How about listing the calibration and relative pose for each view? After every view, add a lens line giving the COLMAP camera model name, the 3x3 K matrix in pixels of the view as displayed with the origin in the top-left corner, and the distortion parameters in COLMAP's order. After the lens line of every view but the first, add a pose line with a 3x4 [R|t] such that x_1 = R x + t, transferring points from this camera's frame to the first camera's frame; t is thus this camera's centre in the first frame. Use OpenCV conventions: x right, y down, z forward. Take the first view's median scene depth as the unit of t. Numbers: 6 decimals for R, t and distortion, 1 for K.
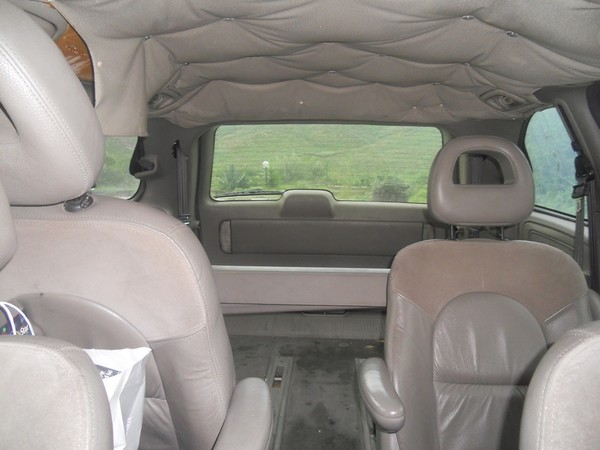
lens RADIAL K [[461.5, 0, 300.0], [0, 461.5, 225.0], [0, 0, 1]] dist [-0.035862, 0.010250]
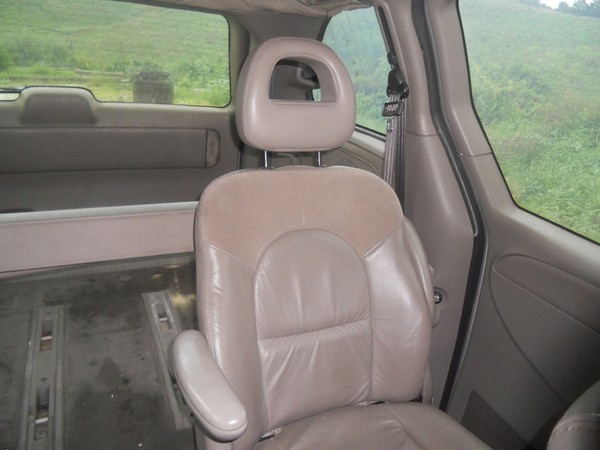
lens RADIAL K [[466.0, 0, 301.8], [0, 466.0, 228.0], [0, 0, 1]] dist [-0.037922, 0.007409]
pose [[0.879032, -0.108009, 0.464368, -0.010058], [-0.002546, 0.972923, 0.231116, -0.040690], [-0.476757, -0.204341, 0.854955, 0.163112]]
